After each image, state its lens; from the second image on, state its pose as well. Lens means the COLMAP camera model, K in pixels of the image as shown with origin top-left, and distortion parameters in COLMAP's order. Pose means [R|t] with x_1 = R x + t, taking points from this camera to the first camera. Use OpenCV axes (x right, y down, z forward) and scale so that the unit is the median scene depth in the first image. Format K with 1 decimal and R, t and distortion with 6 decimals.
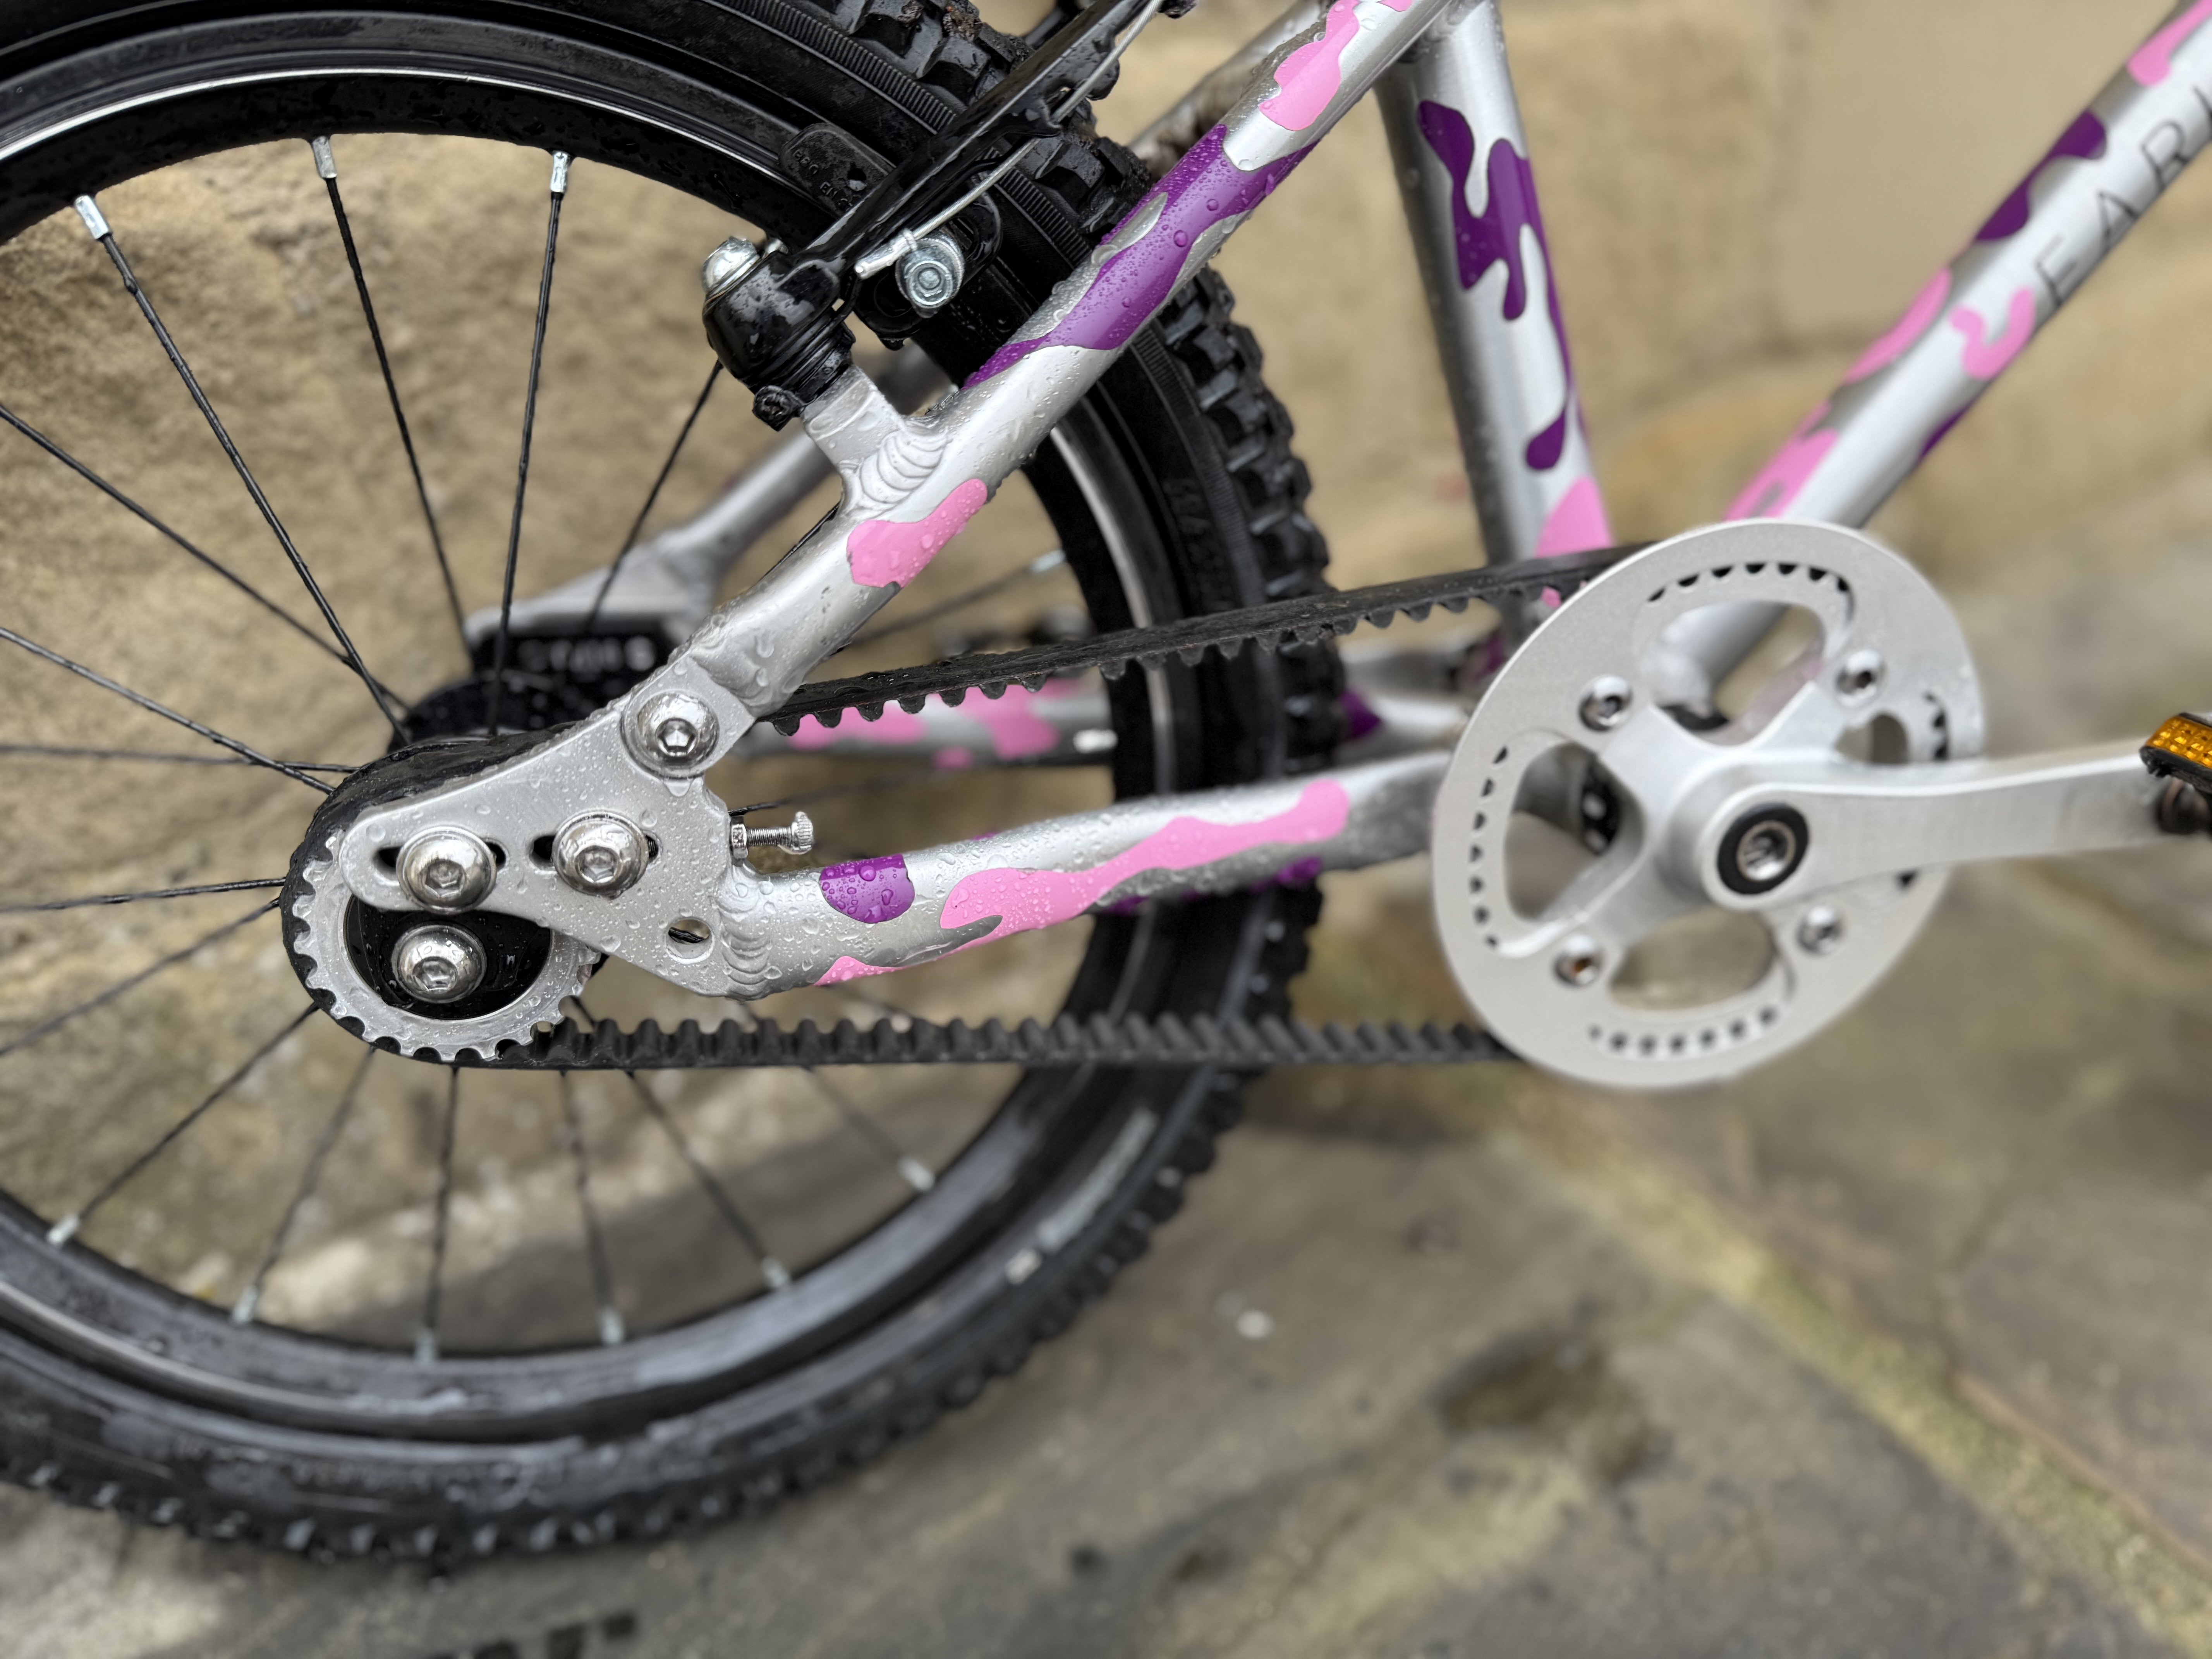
lens RADIAL K [[1557.7, 0, 1092.1], [0, 1557.7, 805.1], [0, 0, 1]] dist [0.111229, -0.269636]
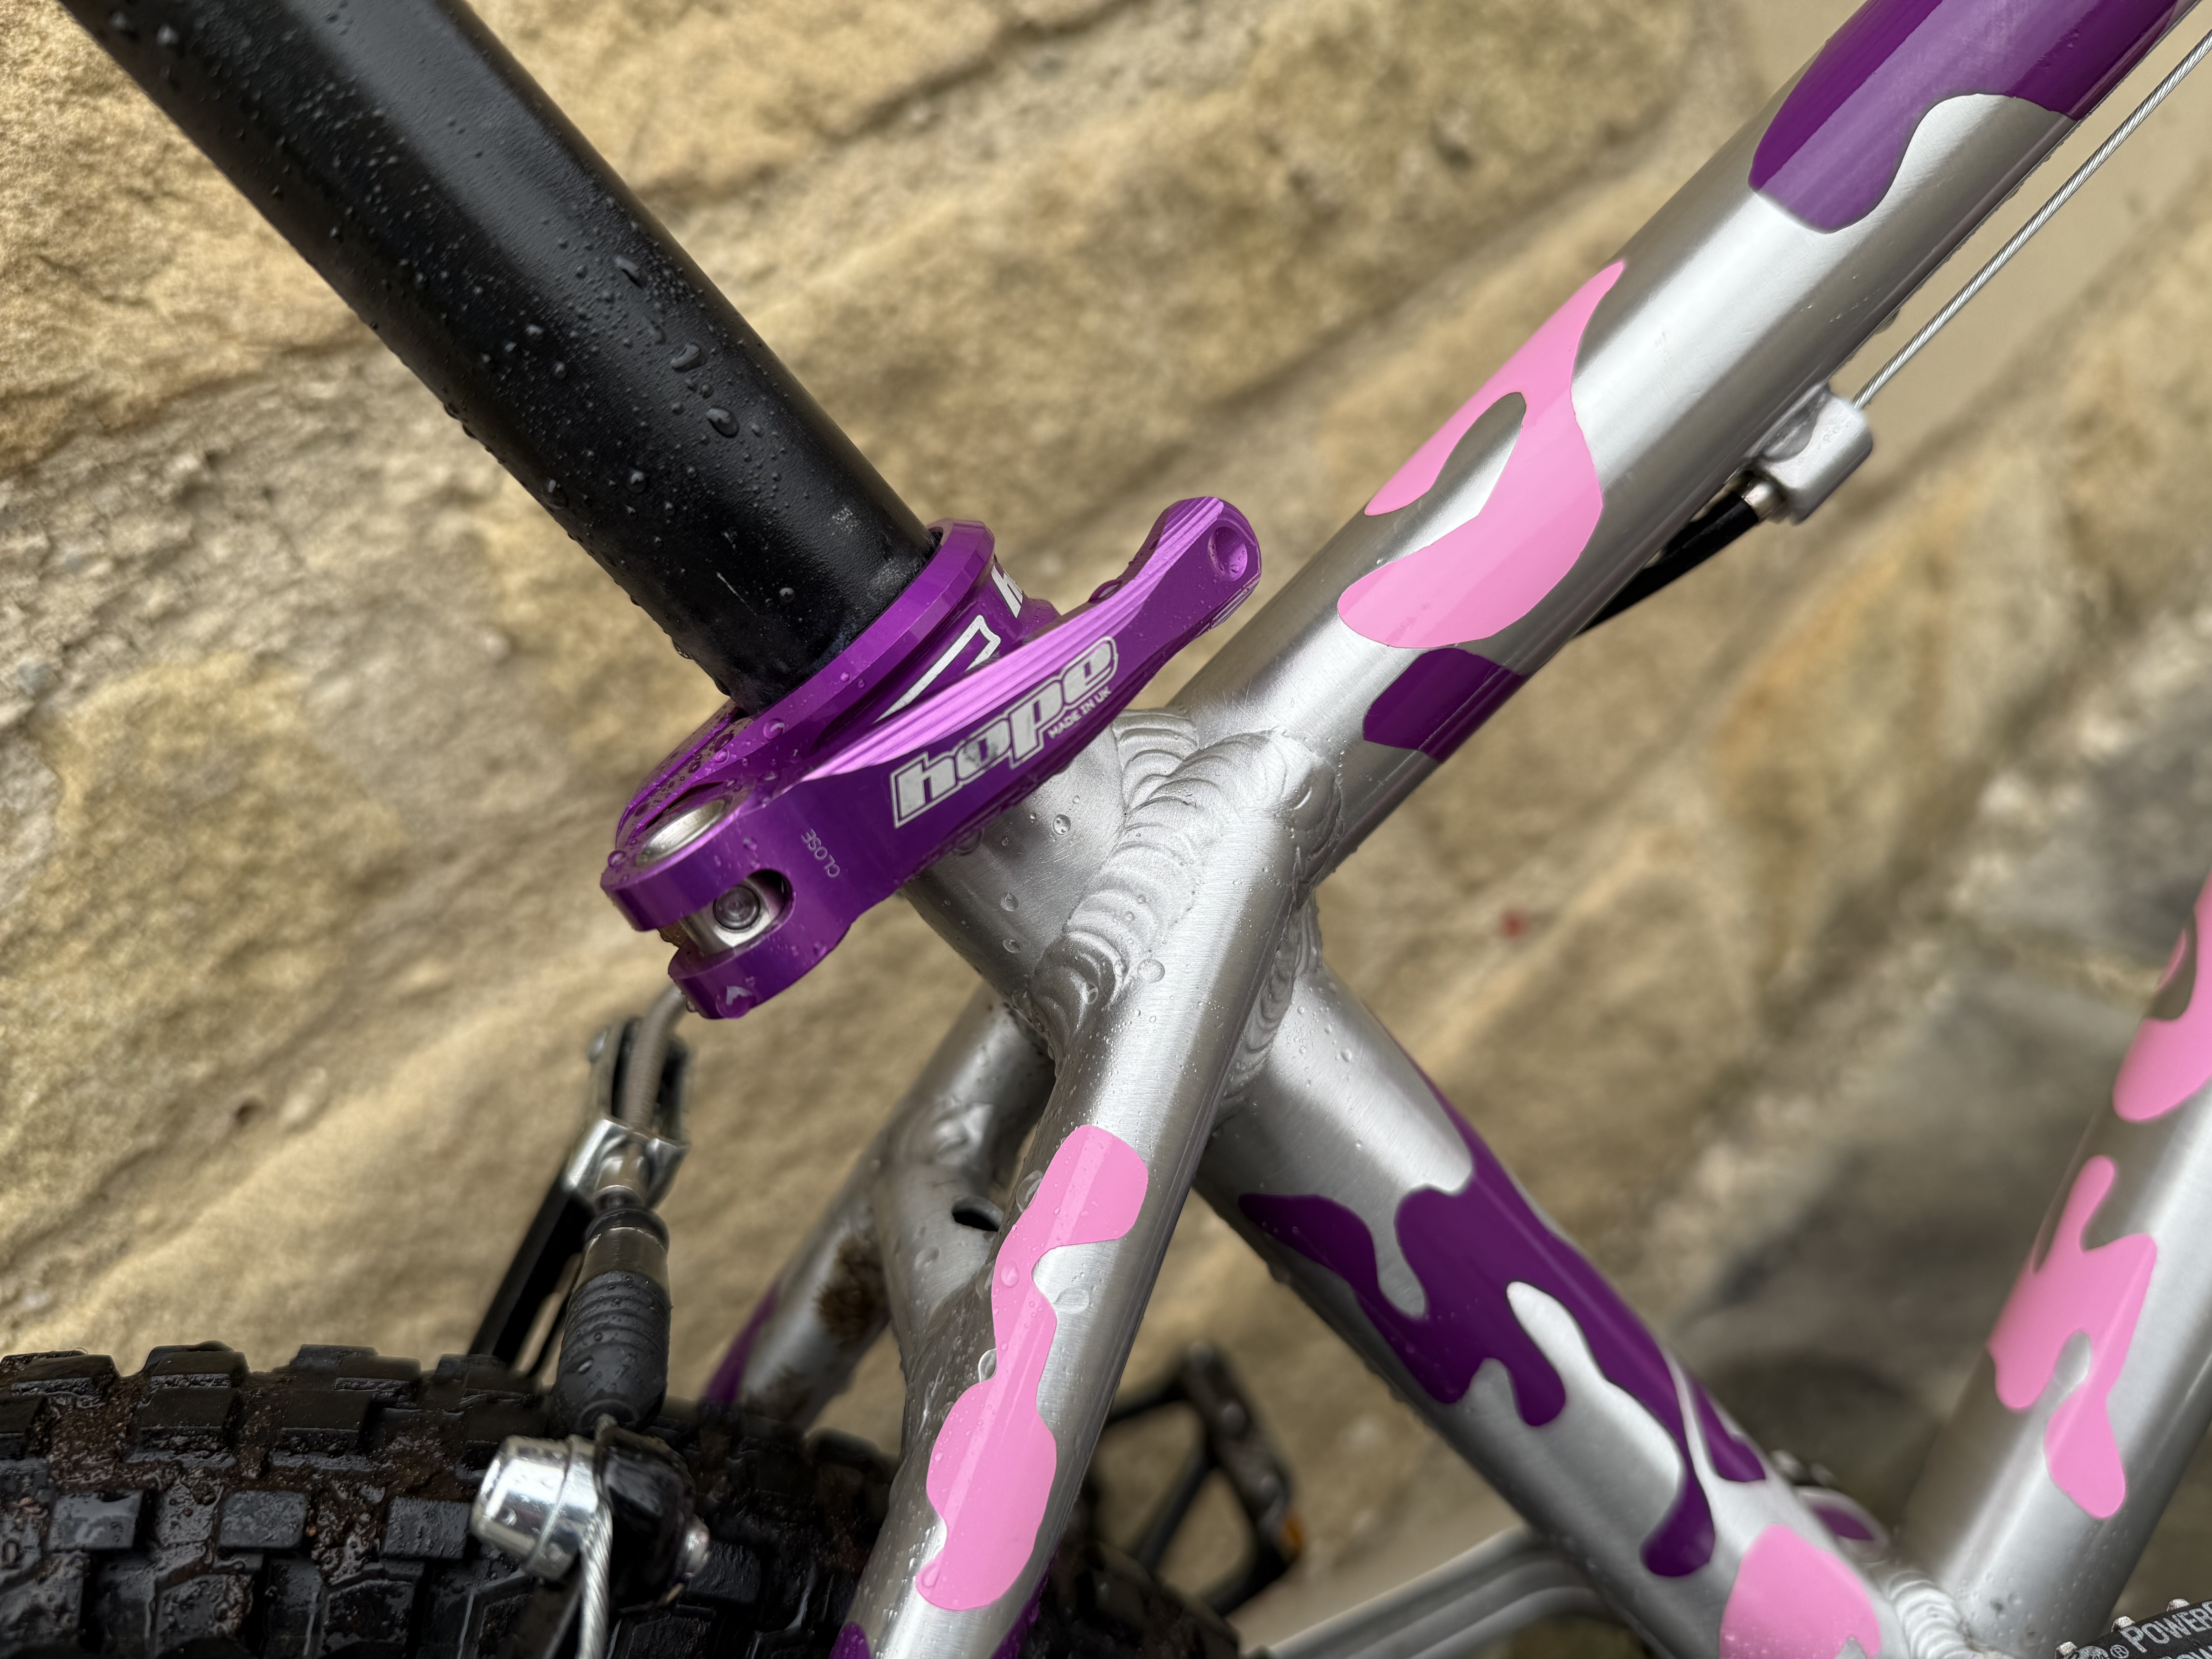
lens RADIAL K [[1557.7, 0, 1092.1], [0, 1557.7, 805.1], [0, 0, 1]] dist [0.111229, -0.269636]
pose [[0.931275, -0.349599, -0.102504, 0.244159], [0.349059, 0.936800, -0.023746, -0.535187], [0.104327, -0.013666, 0.994449, 0.437467]]
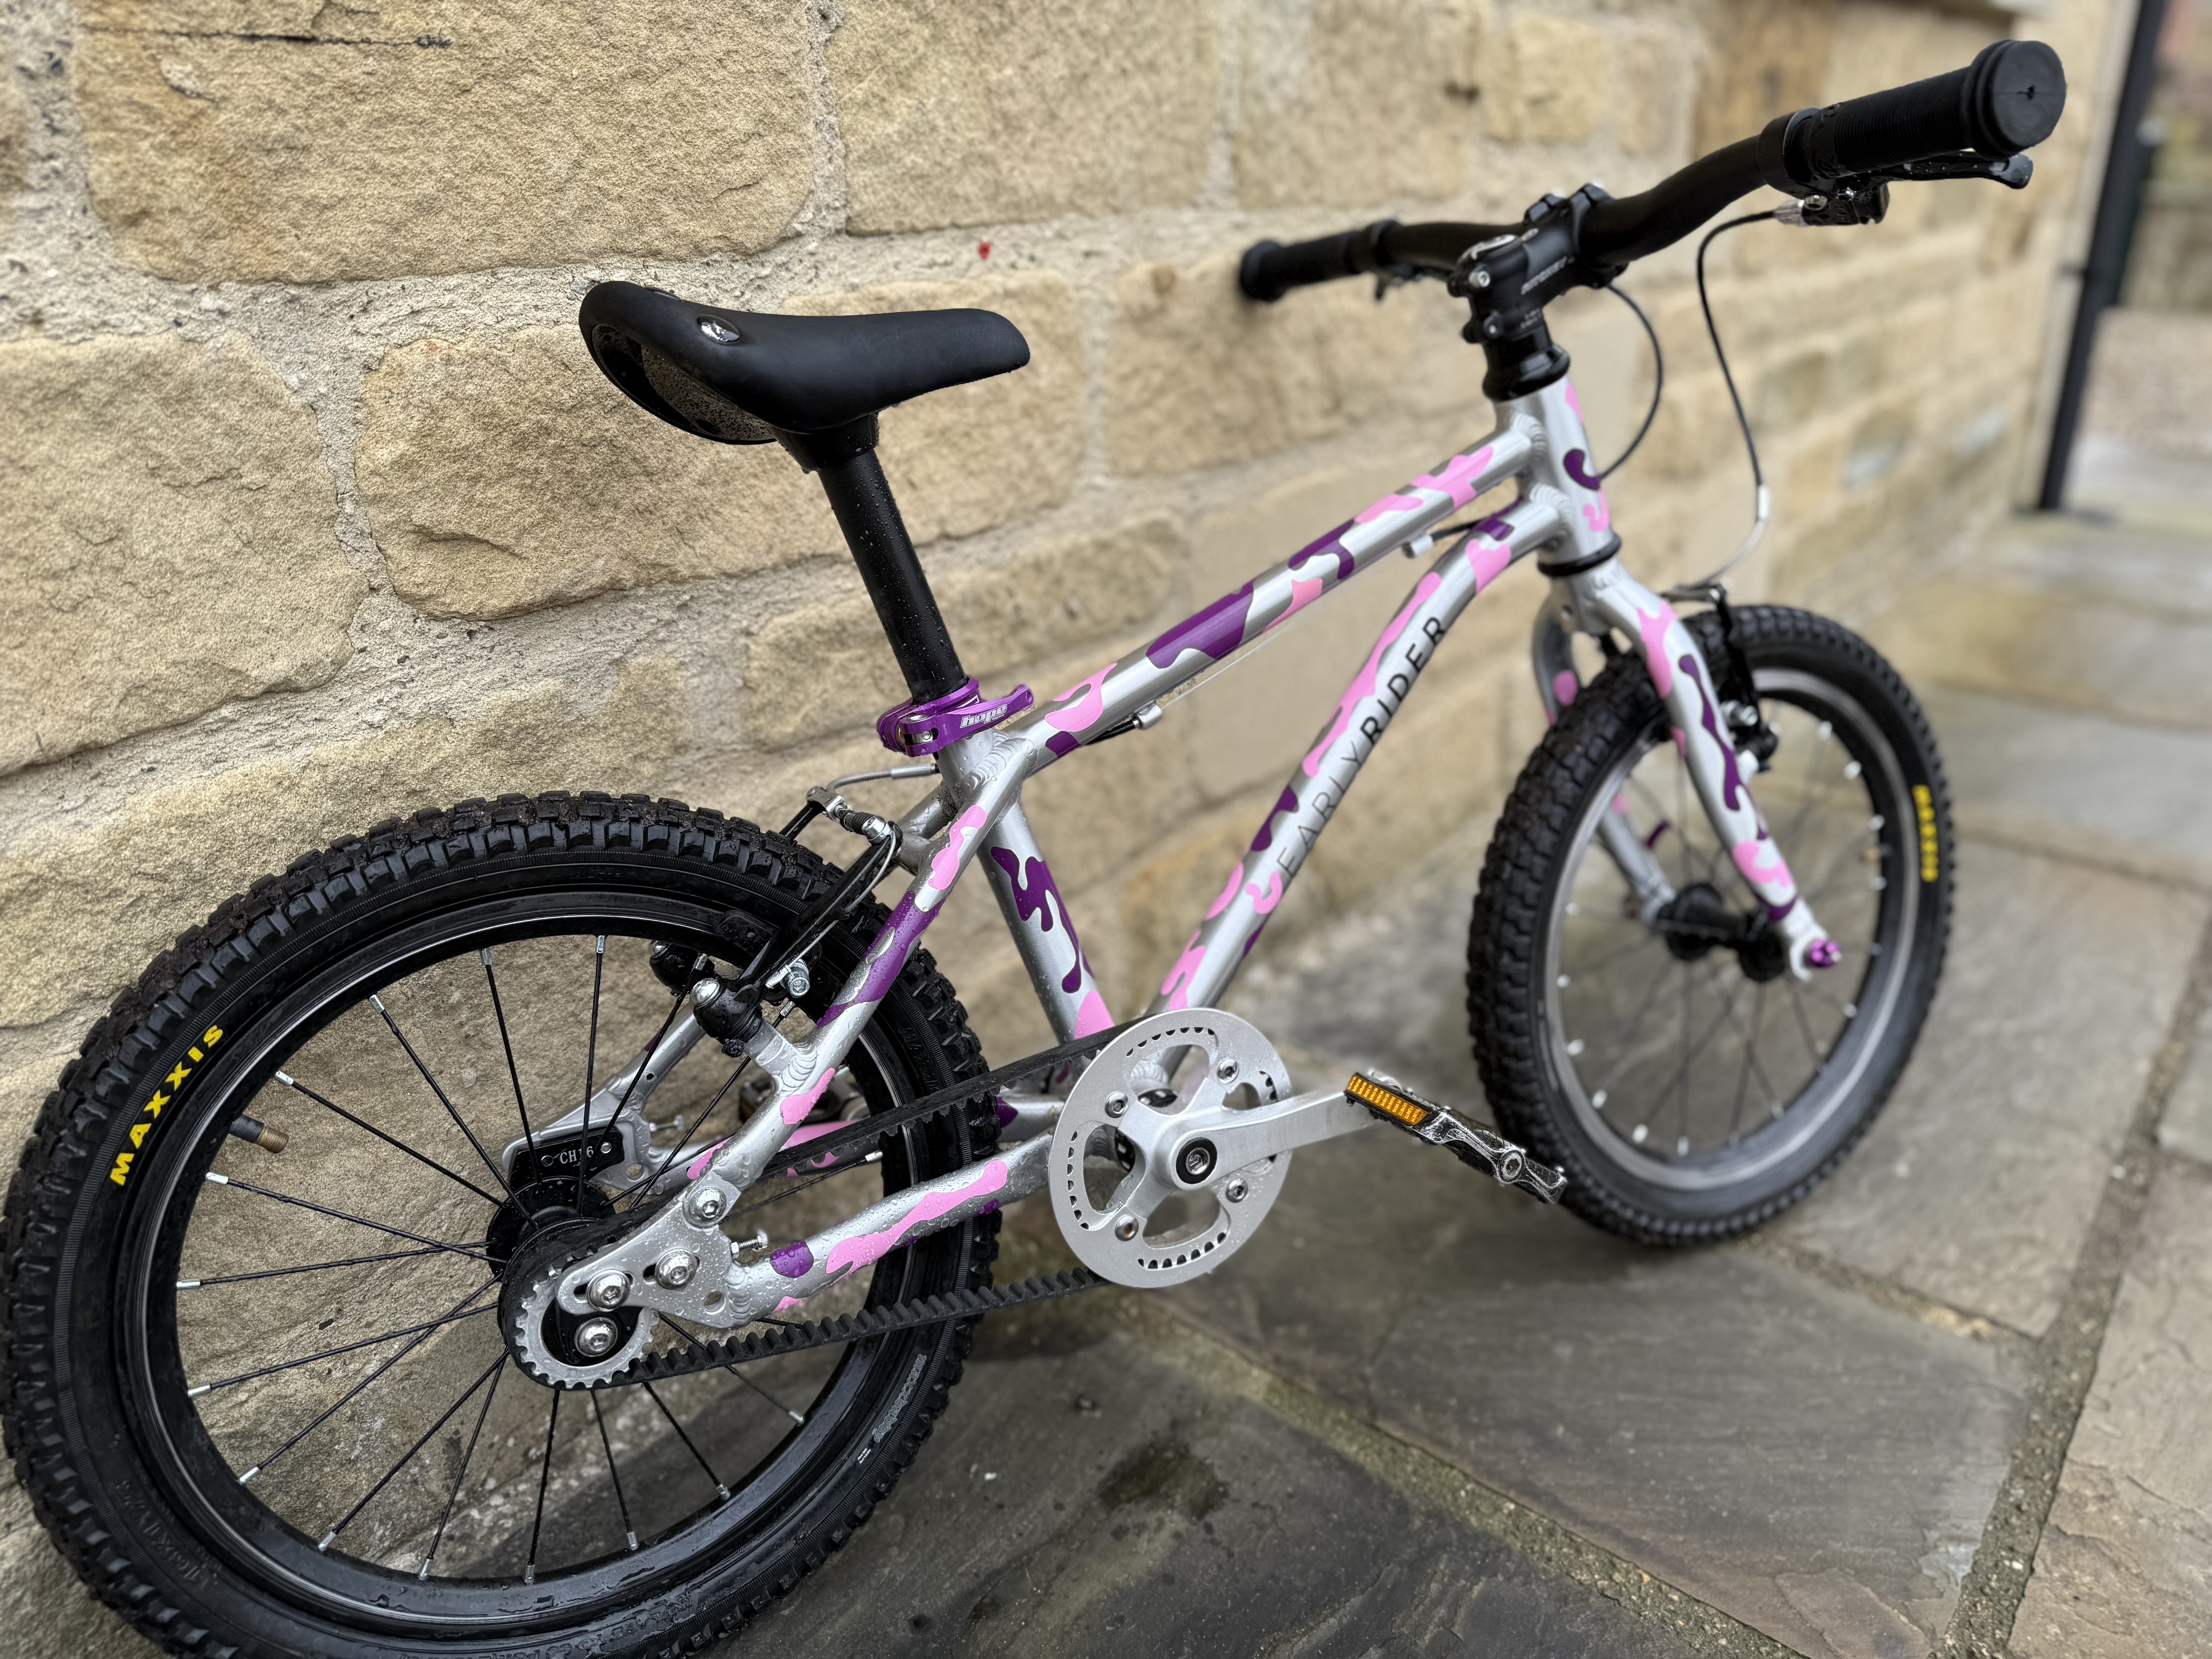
lens RADIAL K [[1557.7, 0, 1092.1], [0, 1557.7, 805.1], [0, 0, 1]] dist [0.111229, -0.269636]
pose [[0.959938, -0.114205, 0.255882, -0.197097], [0.154848, 0.977280, -0.144730, -0.153433], [-0.233539, 0.178554, 0.955813, -1.062166]]
